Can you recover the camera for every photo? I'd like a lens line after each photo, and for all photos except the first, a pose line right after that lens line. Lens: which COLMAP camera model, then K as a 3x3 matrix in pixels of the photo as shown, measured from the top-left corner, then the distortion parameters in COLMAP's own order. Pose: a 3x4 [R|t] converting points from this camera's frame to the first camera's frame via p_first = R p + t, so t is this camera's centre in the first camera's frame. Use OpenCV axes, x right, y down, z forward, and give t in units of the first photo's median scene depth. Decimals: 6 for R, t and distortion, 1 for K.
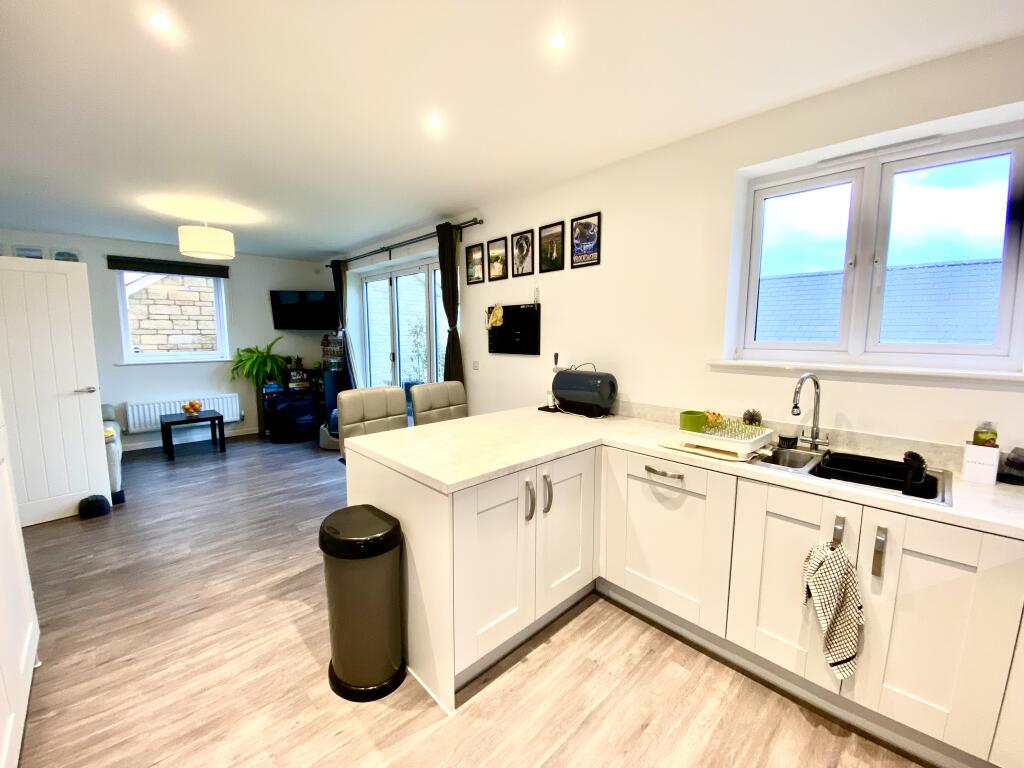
lens RADIAL K [[411.0, 0, 511.8], [0, 411.0, 383.9], [0, 0, 1]] dist [-0.000791, -0.011996]
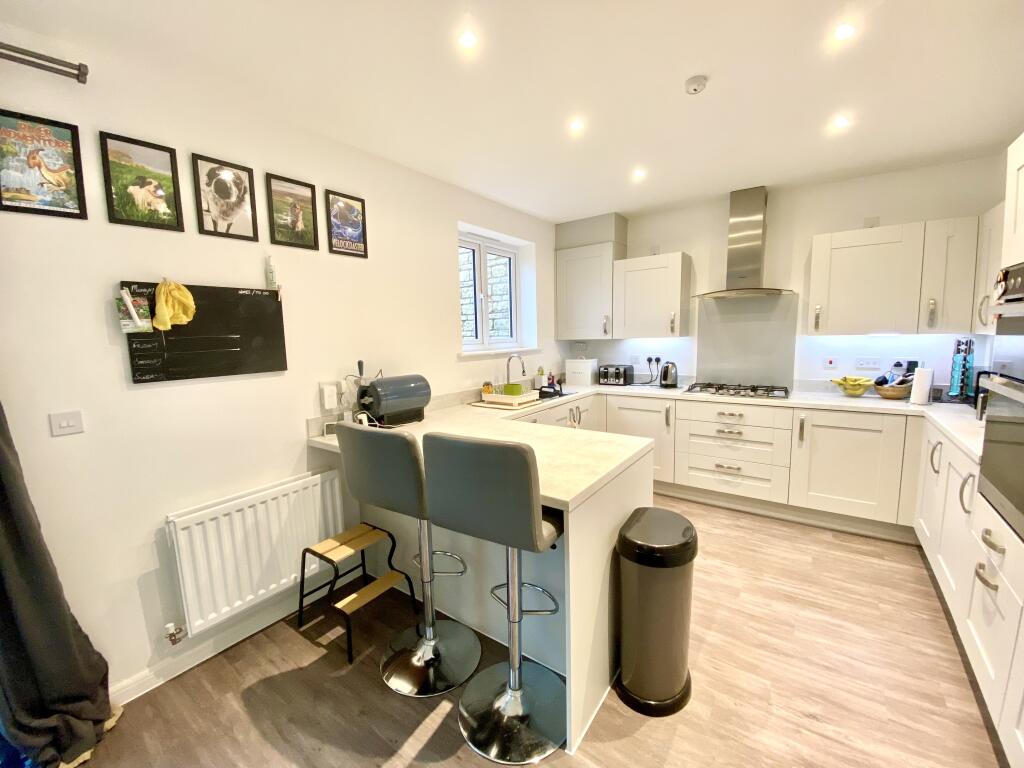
lens RADIAL K [[411.0, 0, 511.8], [0, 411.0, 383.9], [0, 0, 1]] dist [-0.000791, -0.011996]
pose [[-0.174244, -0.108653, 0.978690, -0.647362], [0.143539, 0.980475, 0.134407, -0.086070], [-0.974185, 0.163899, -0.155246, 0.764224]]
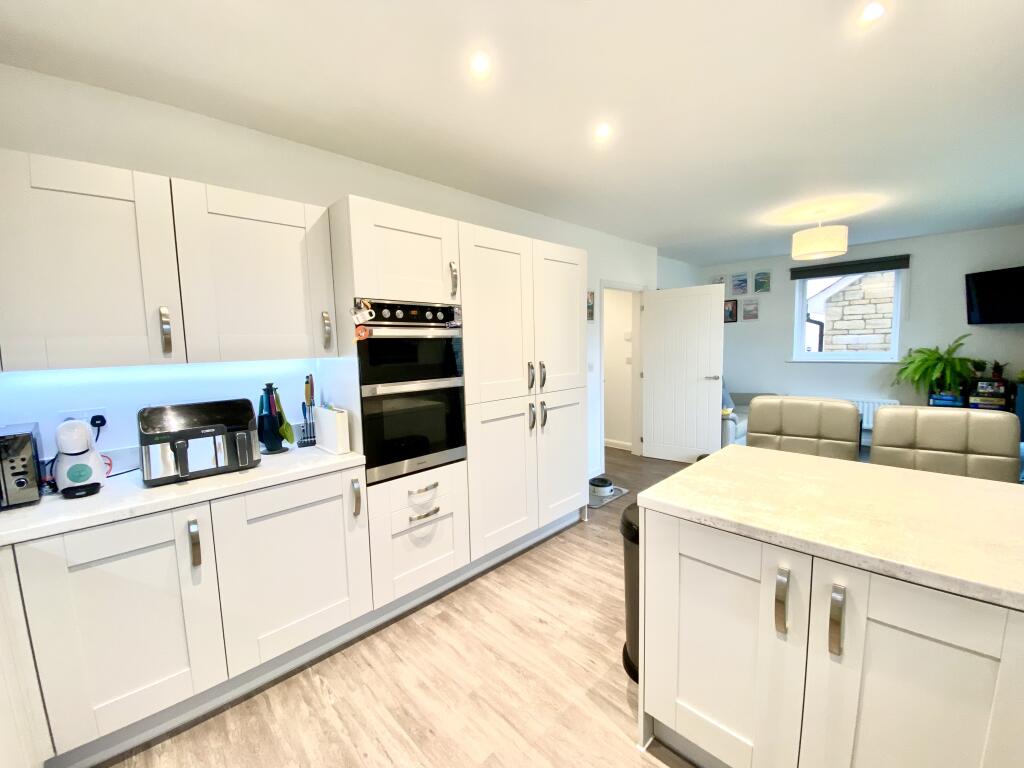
lens RADIAL K [[411.0, 0, 511.8], [0, 411.0, 383.9], [0, 0, 1]] dist [-0.000791, -0.011996]
pose [[0.006146, 0.092992, -0.995648, 0.344485], [-0.092249, 0.991474, 0.092032, -0.029213], [0.995717, 0.091282, 0.014672, 0.316073]]
